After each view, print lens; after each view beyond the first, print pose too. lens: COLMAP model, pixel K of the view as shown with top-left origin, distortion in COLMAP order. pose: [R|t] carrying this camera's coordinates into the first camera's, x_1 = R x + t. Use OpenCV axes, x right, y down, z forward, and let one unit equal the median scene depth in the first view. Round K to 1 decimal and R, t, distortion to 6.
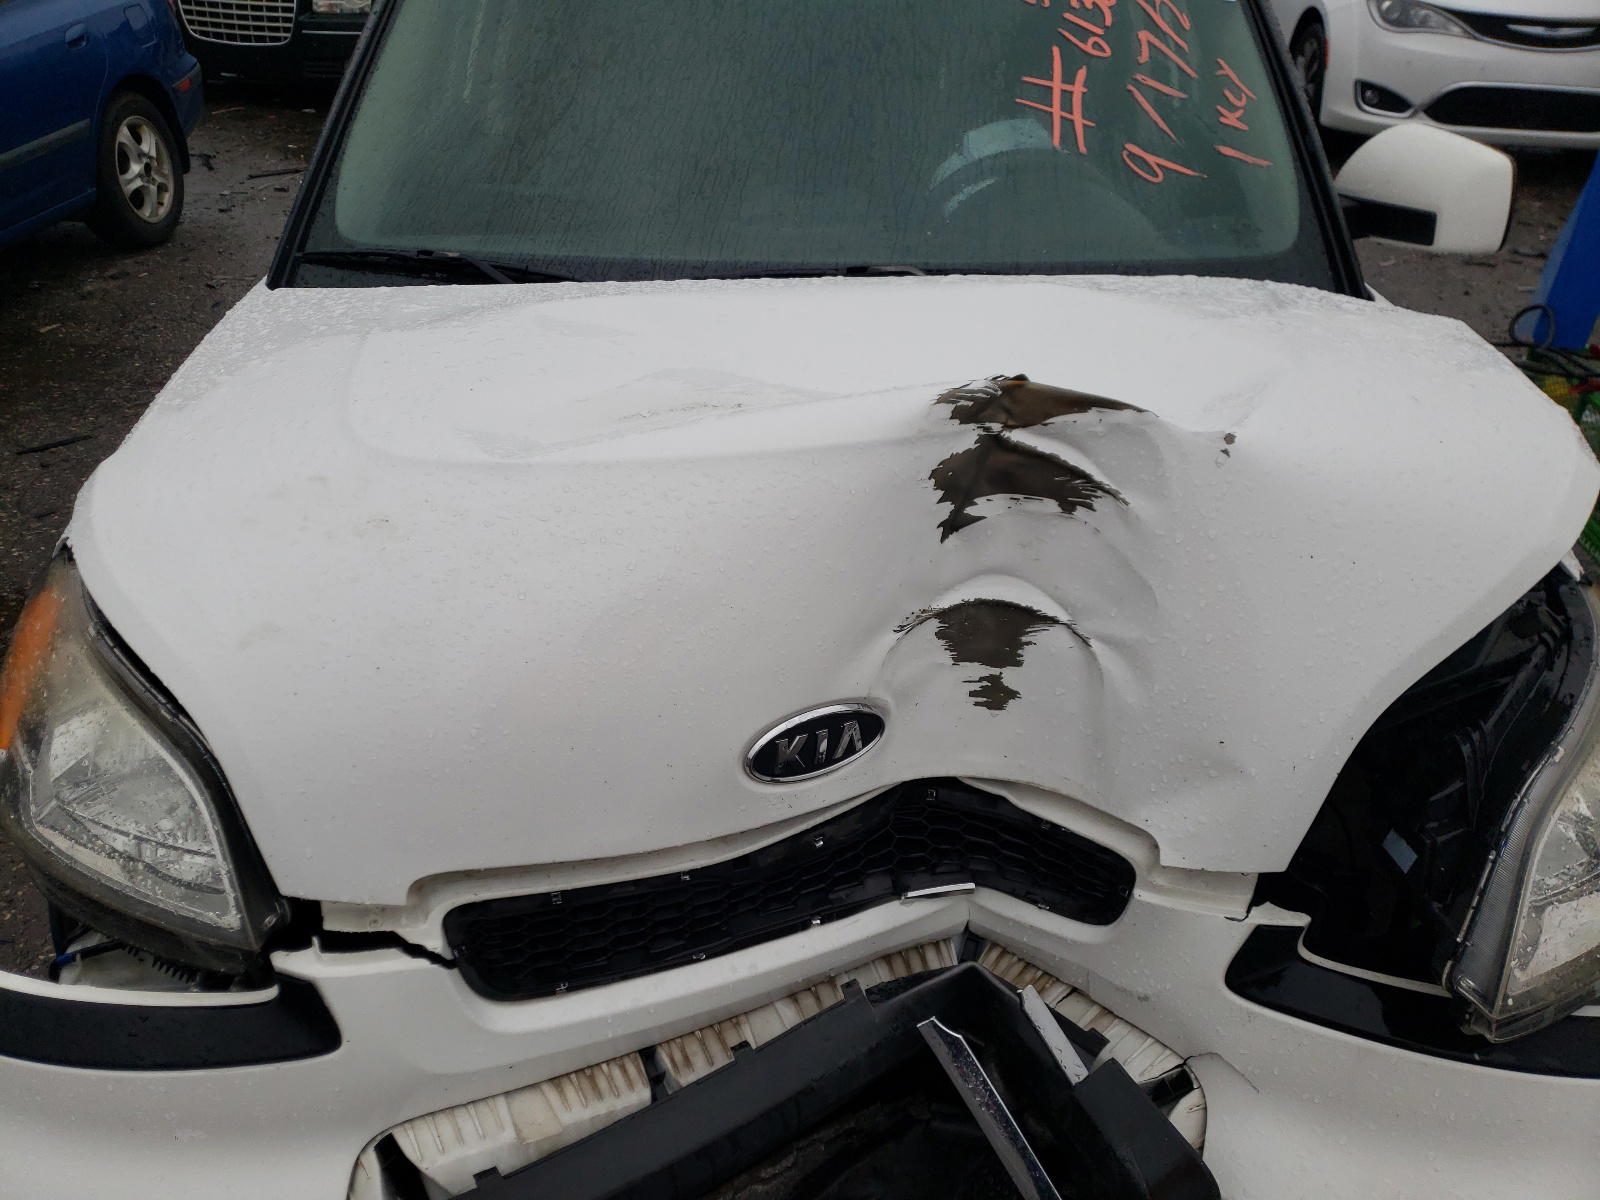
lens RADIAL K [[1226.1, 0, 800.0], [0, 1226.1, 600.0], [0, 0, 1]] dist [0.002422, -0.002637]
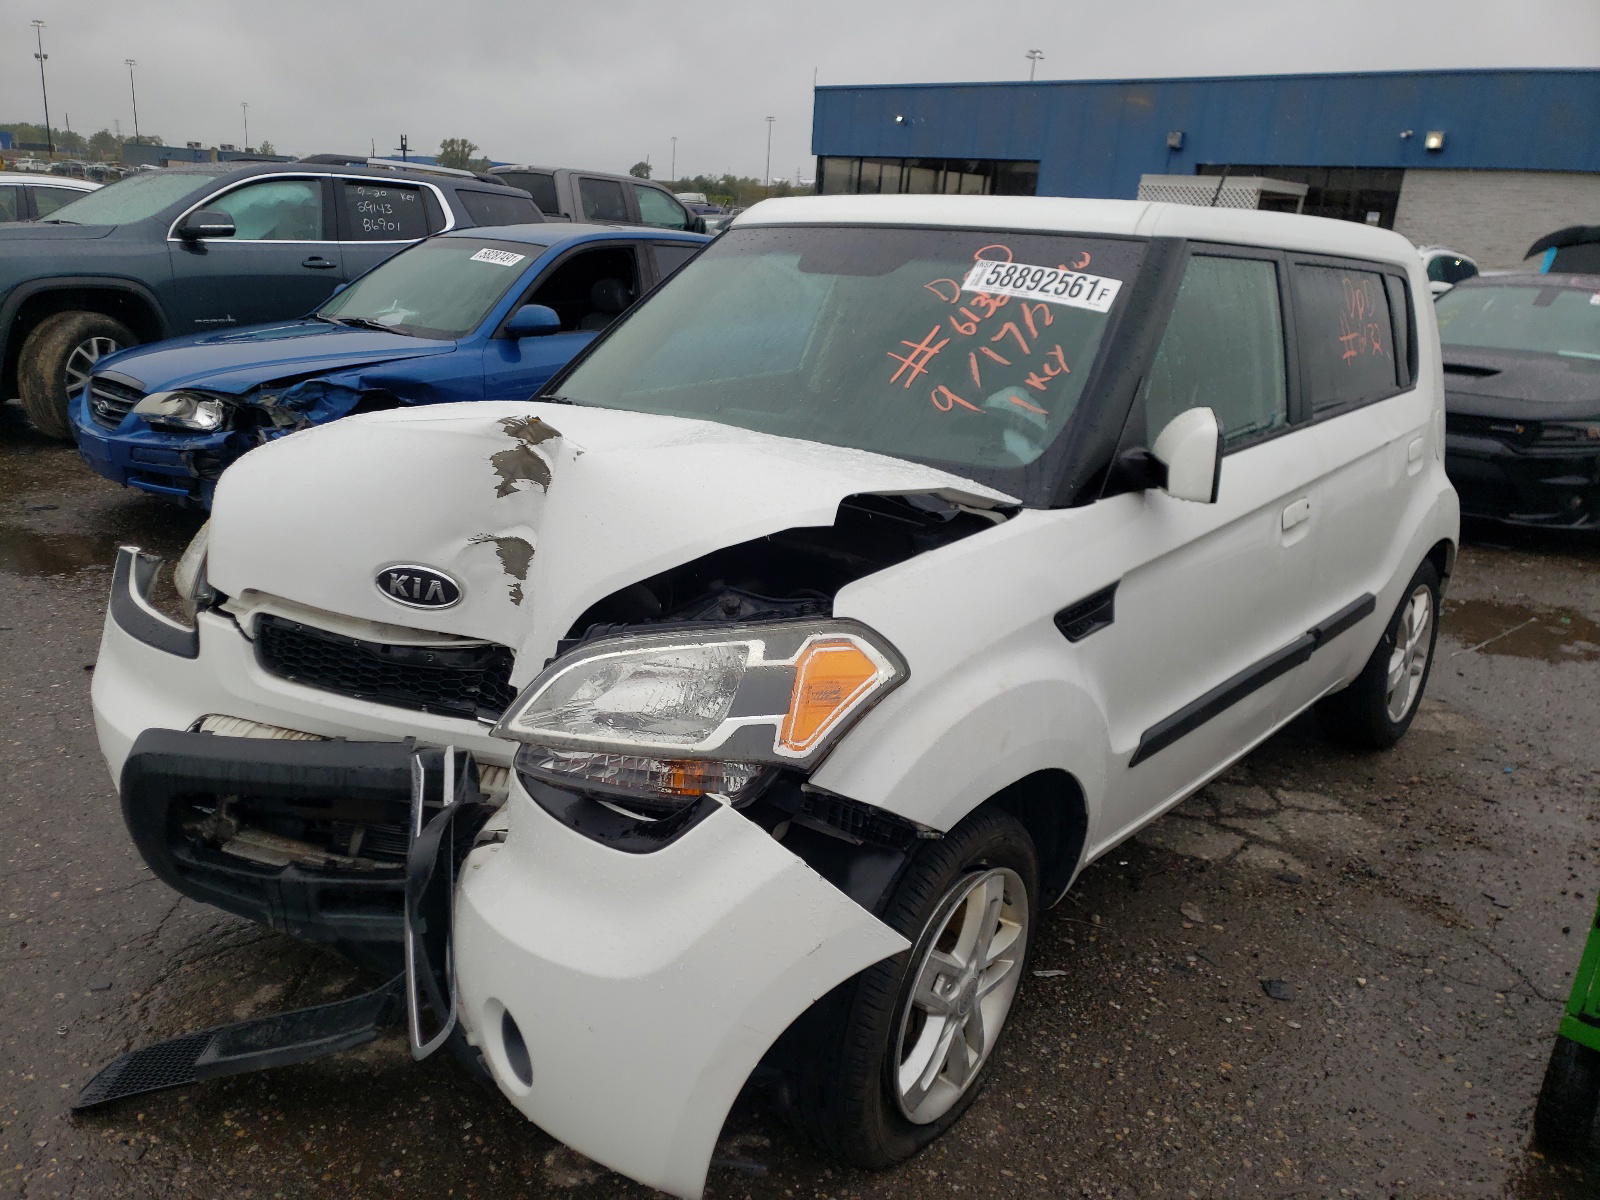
lens RADIAL K [[1226.1, 0, 800.0], [0, 1226.1, 600.0], [0, 0, 1]] dist [0.002422, -0.002637]
pose [[0.807896, 0.190937, -0.557537, 1.548224], [-0.339572, 0.924043, -0.175602, 0.267392], [0.481659, 0.331192, 0.811367, -0.259826]]
